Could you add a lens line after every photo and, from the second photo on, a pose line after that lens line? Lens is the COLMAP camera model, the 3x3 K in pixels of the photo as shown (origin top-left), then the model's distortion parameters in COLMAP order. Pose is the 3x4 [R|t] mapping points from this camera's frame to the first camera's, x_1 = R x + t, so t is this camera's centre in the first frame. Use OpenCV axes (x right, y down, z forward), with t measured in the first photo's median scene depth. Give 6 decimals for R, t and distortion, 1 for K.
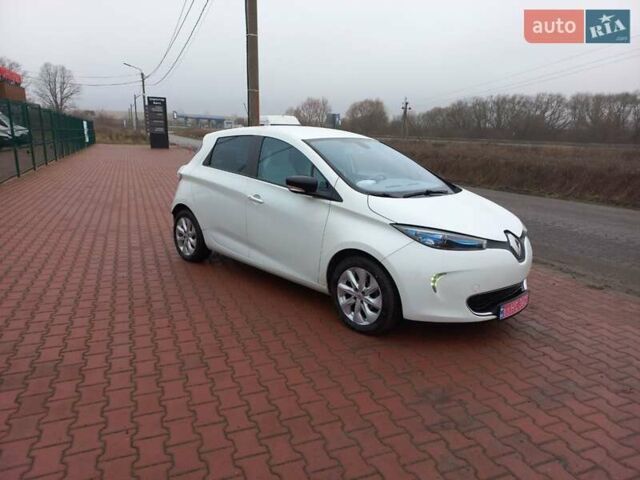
lens RADIAL K [[449.2, 0, 320.0], [0, 449.2, 240.0], [0, 0, 1]] dist [0.038084, -0.002484]
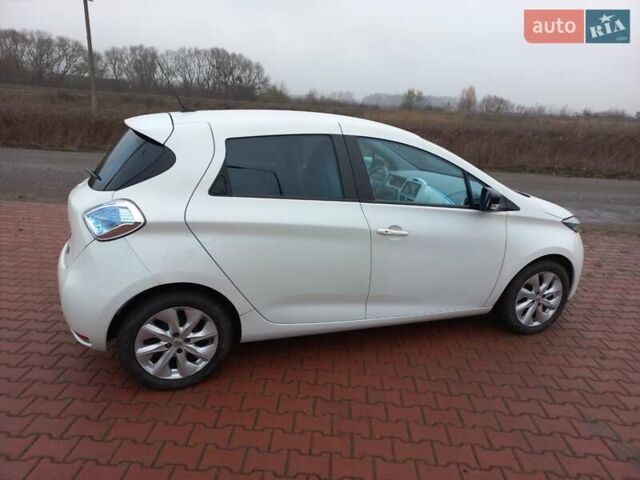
lens RADIAL K [[449.2, 0, 320.0], [0, 449.2, 240.0], [0, 0, 1]] dist [0.038084, -0.002484]
pose [[0.426325, -0.271796, 0.862771, -0.915675], [0.165793, 0.961112, 0.220852, -0.290860], [-0.889247, 0.048886, 0.454808, 0.925833]]
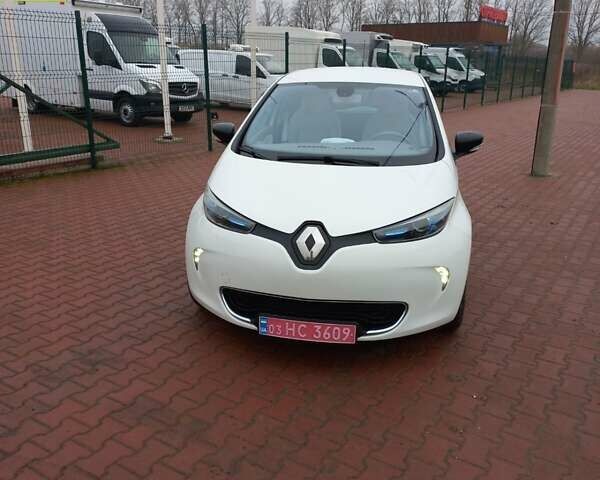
lens RADIAL K [[555.8, 0, 290.0], [0, 555.8, 239.9], [0, 0, 1]] dist [0.086124, -0.104697]
pose [[0.575772, 0.222775, -0.786675, 1.013324], [-0.181861, 0.972956, 0.142423, -0.101952], [0.797128, 0.061062, 0.600715, 0.446170]]
